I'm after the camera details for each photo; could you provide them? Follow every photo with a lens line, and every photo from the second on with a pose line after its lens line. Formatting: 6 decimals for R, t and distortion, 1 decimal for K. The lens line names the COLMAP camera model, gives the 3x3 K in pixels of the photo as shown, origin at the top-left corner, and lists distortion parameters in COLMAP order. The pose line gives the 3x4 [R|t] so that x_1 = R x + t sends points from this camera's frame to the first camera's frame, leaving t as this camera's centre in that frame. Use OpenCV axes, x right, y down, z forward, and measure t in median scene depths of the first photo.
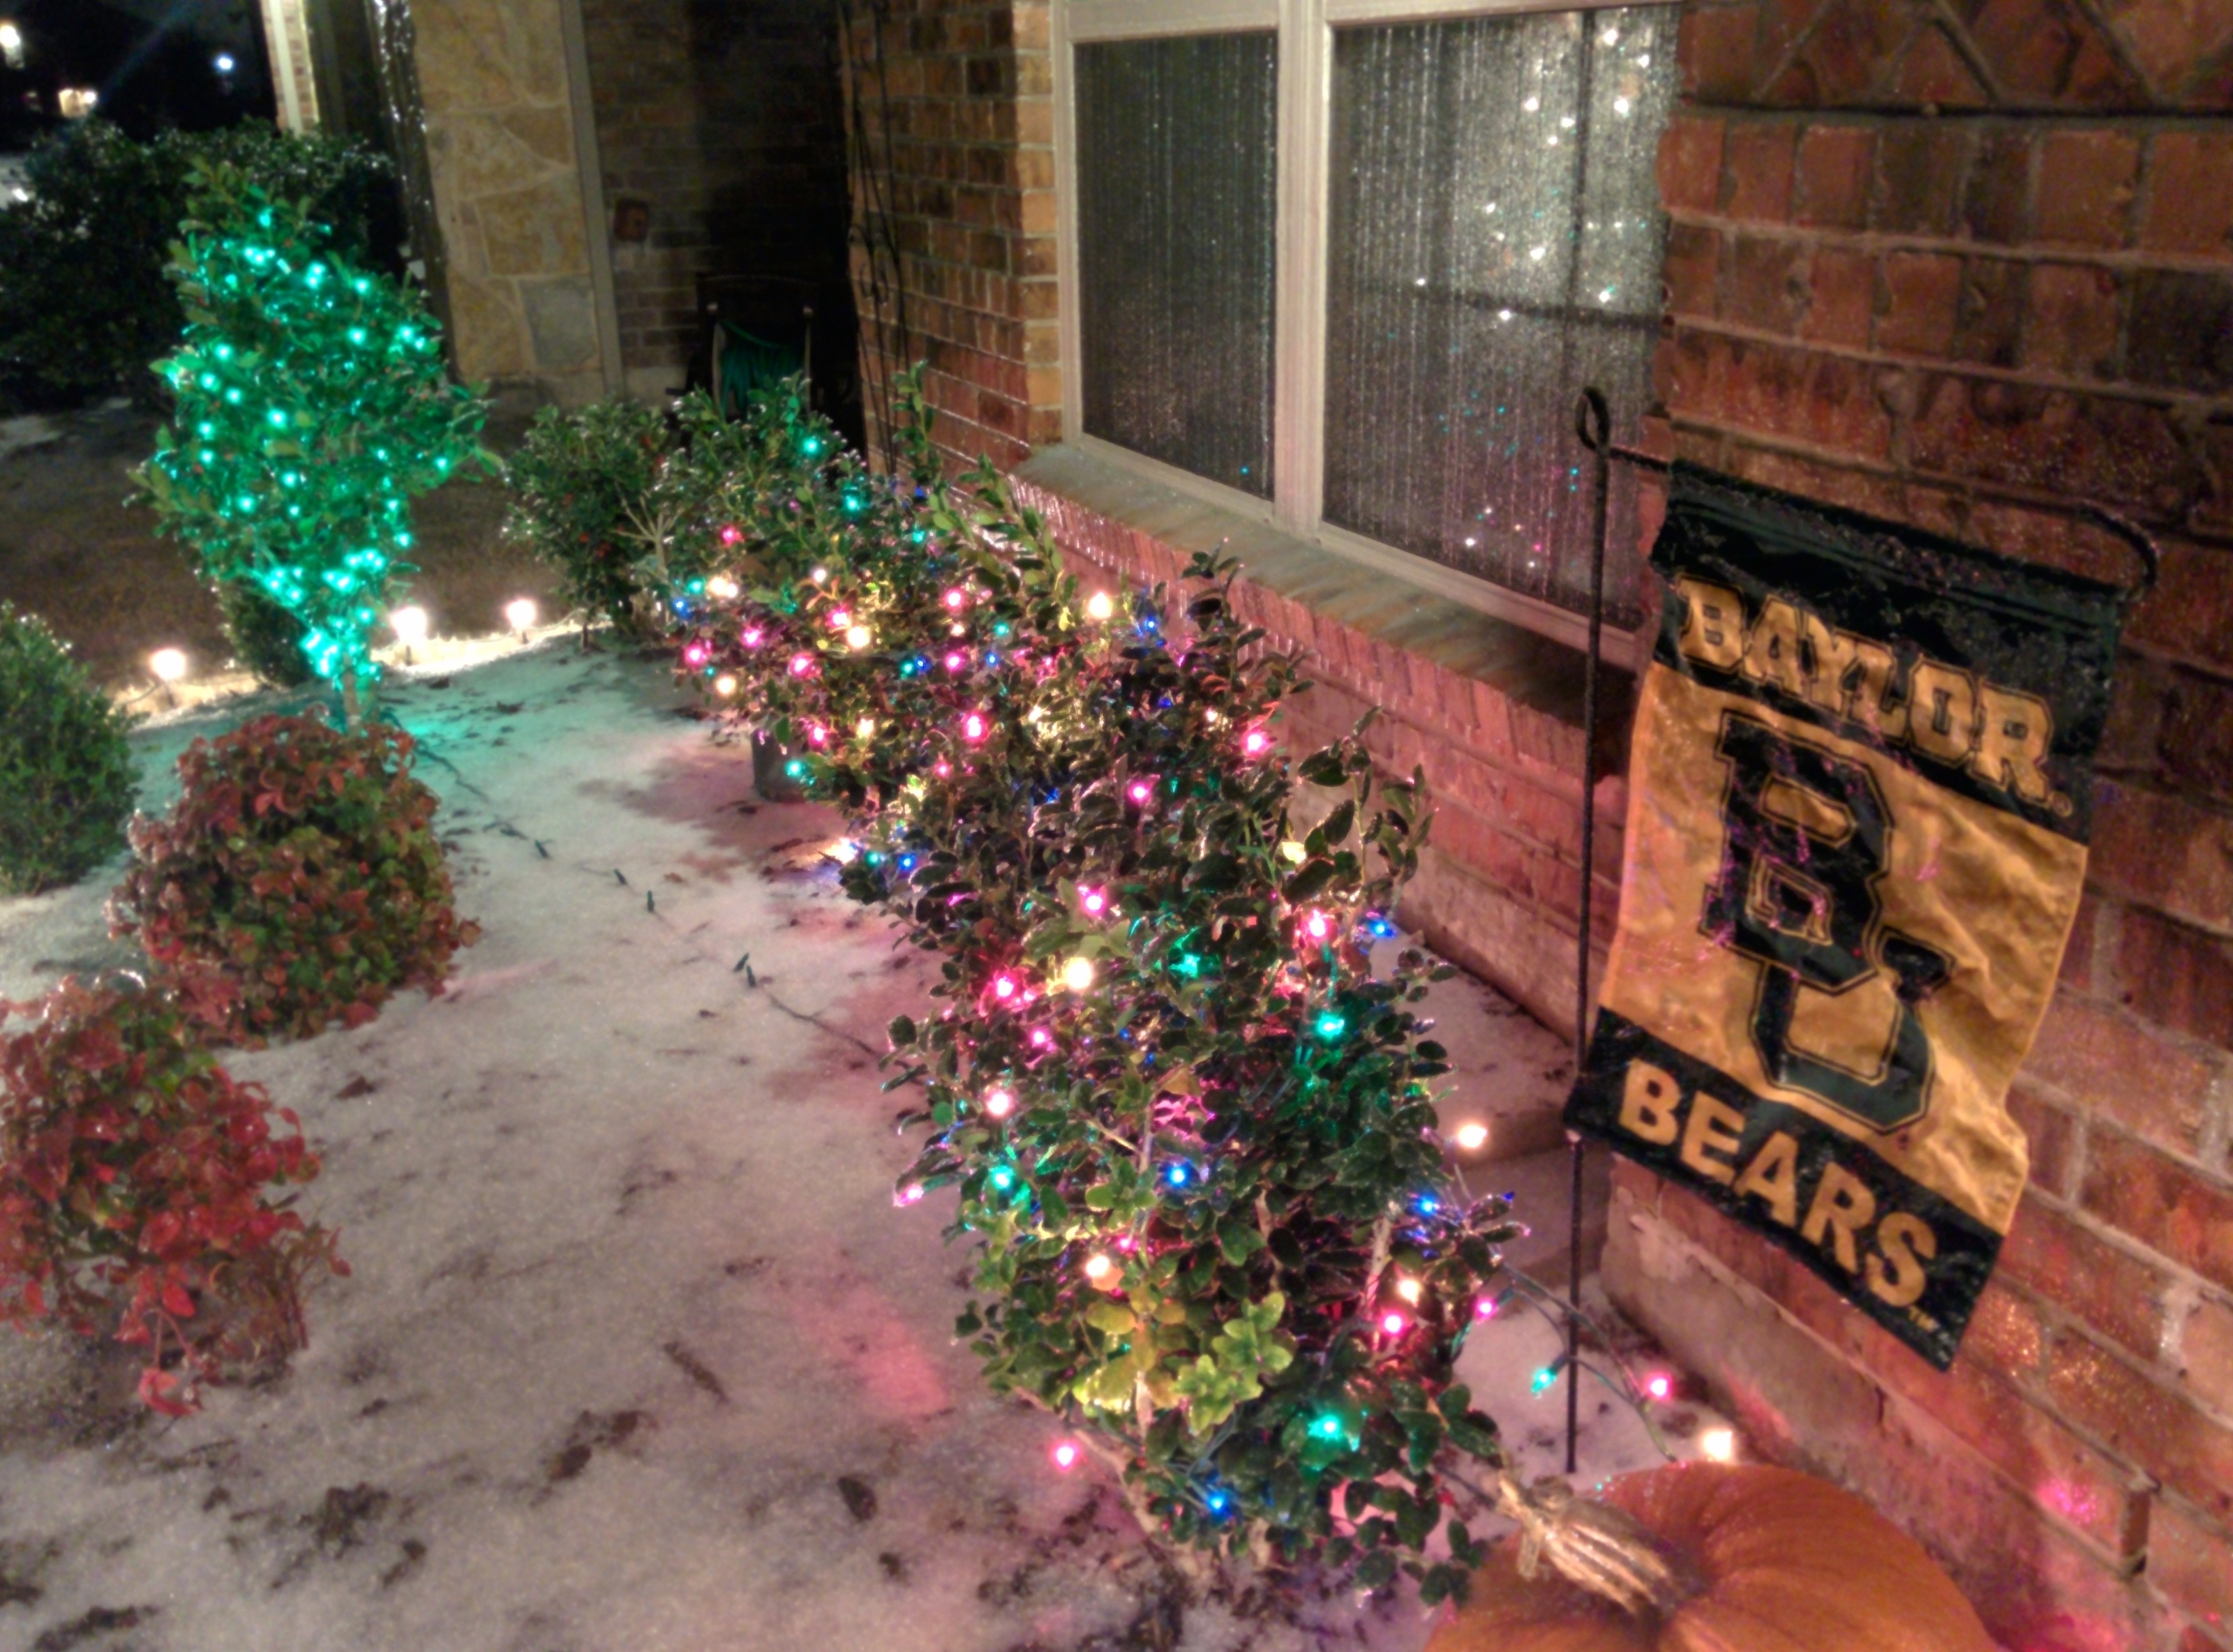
lens RADIAL K [[2083.3, 0, 1131.7], [0, 2083.3, 812.4], [0, 0, 1]] dist [0.009605, 0.025831]
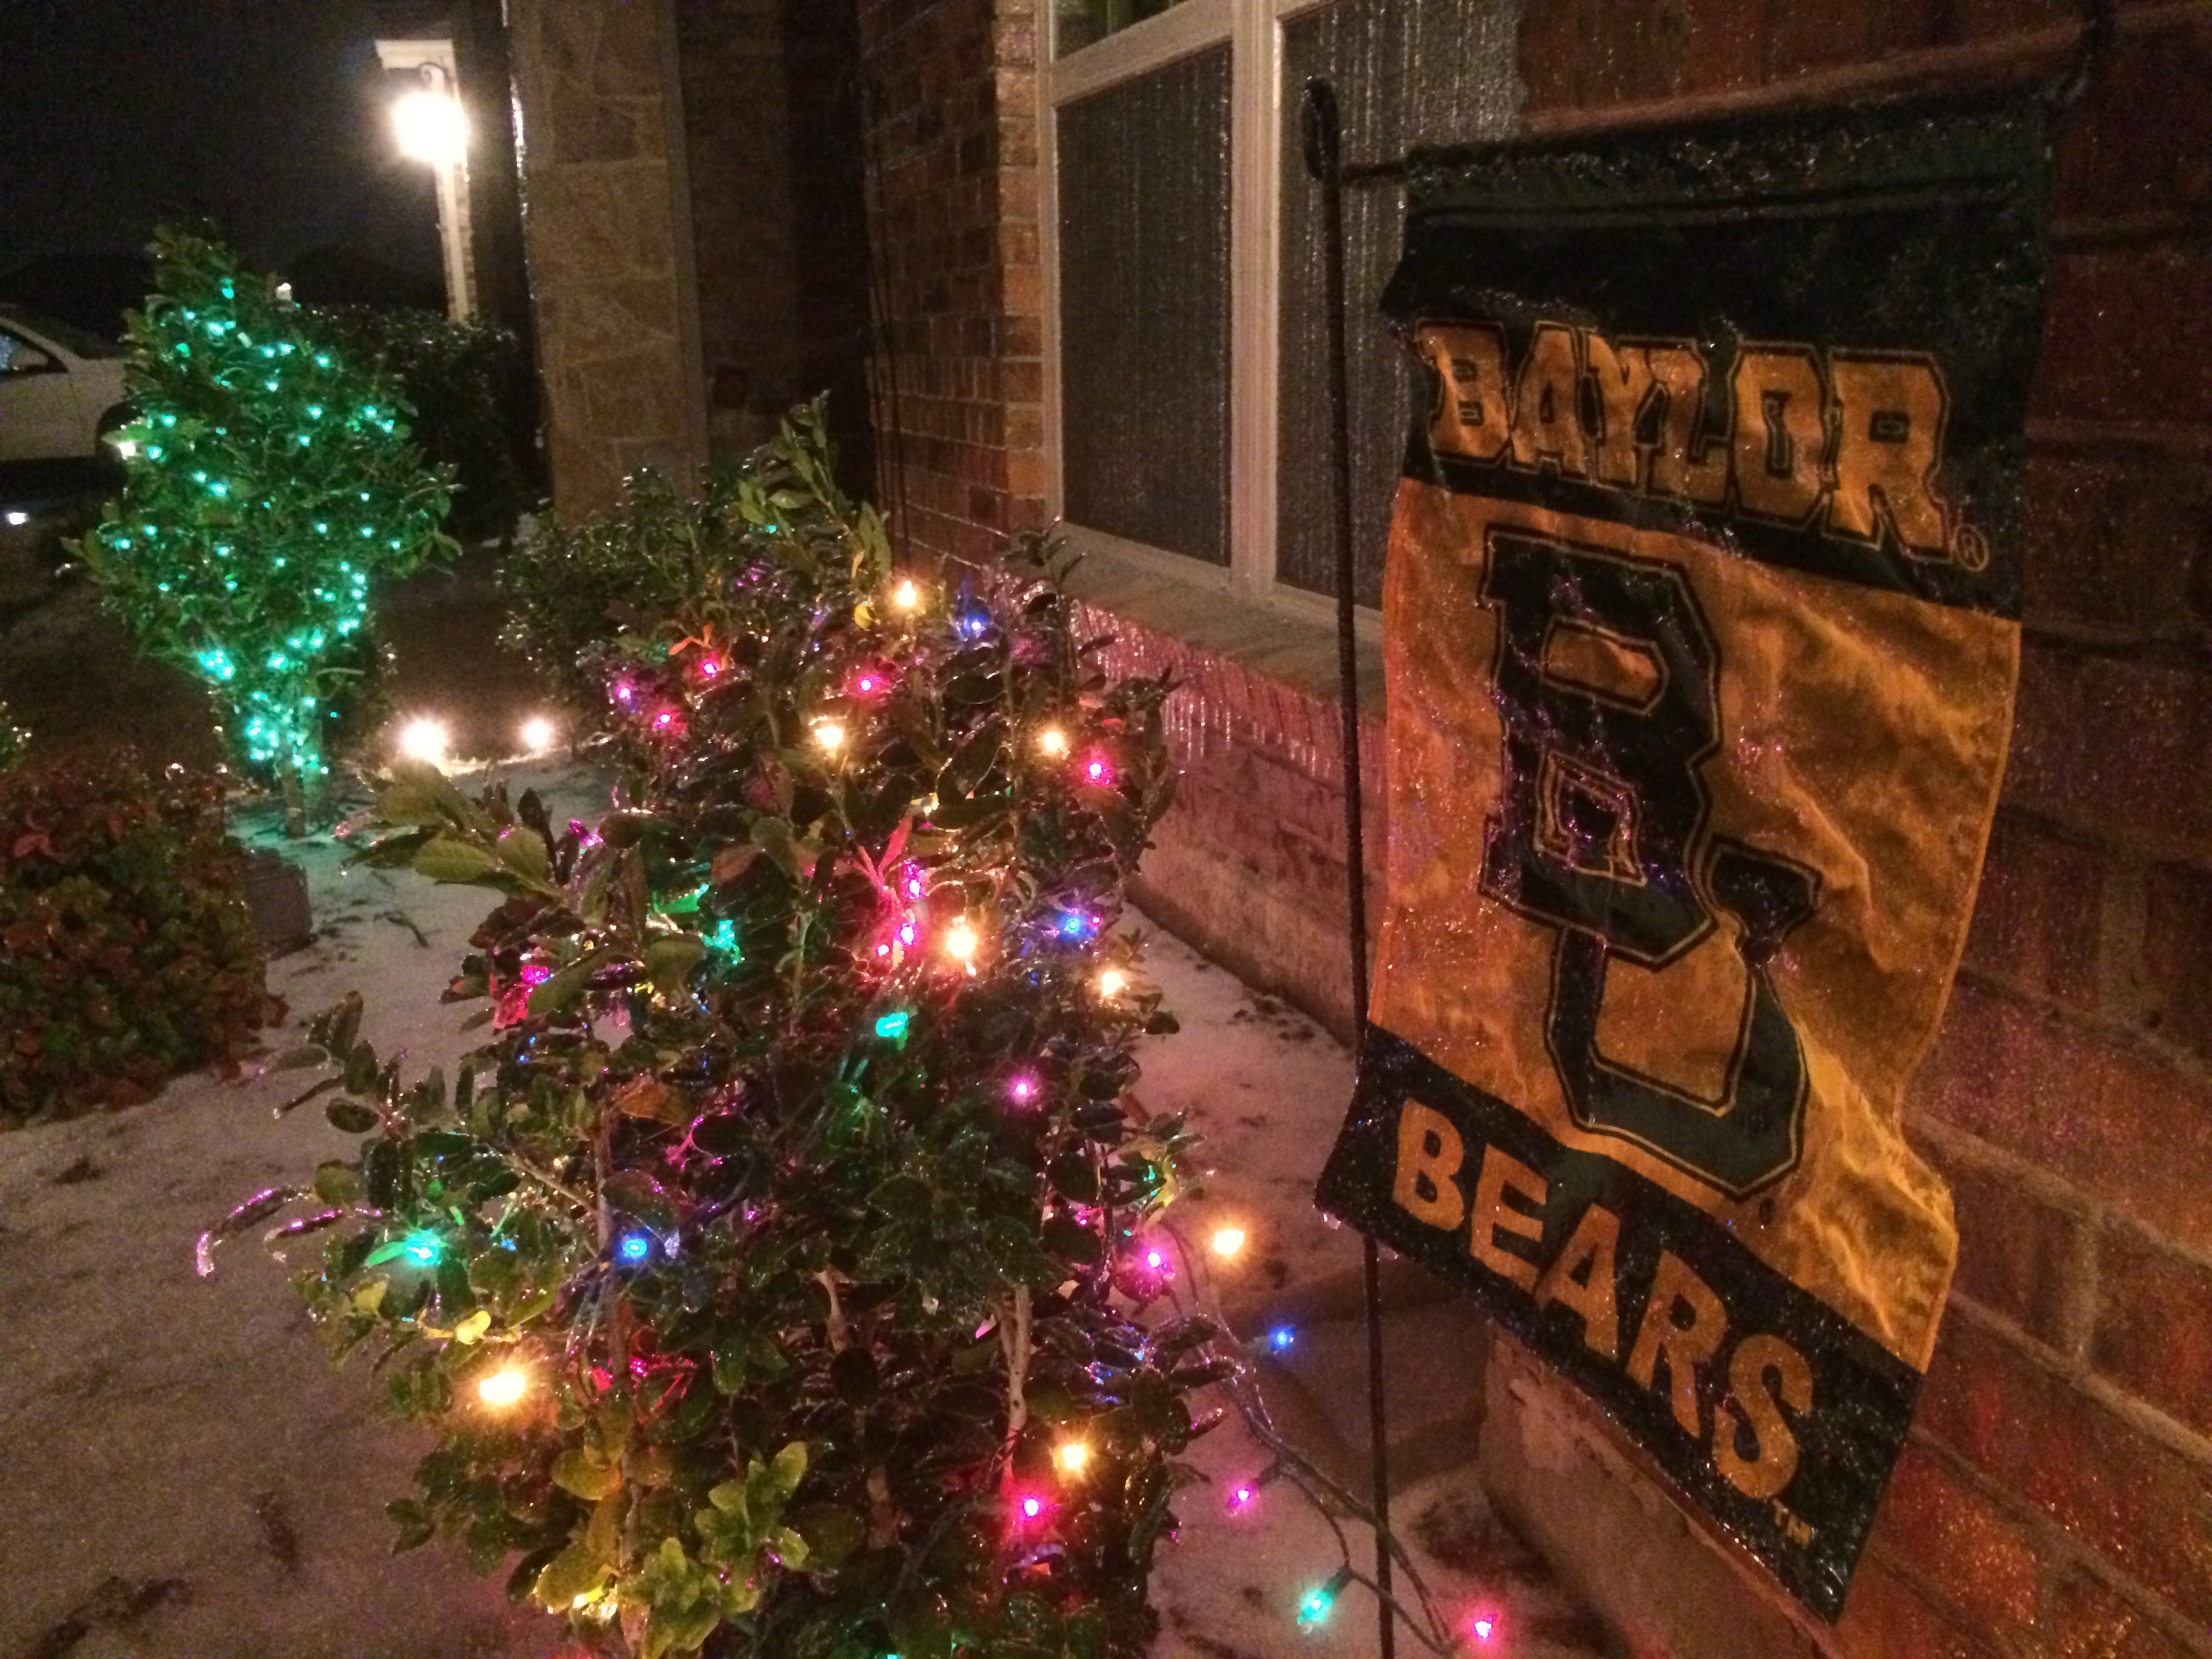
lens RADIAL K [[1944.2, 0, 1131.6], [0, 1944.2, 792.8], [0, 0, 1]] dist [0.063269, -0.033210]
pose [[0.995315, 0.023402, -0.093815, 0.221209], [-0.034884, 0.991833, -0.122681, 0.105791], [0.090178, 0.125379, 0.988002, 0.383052]]
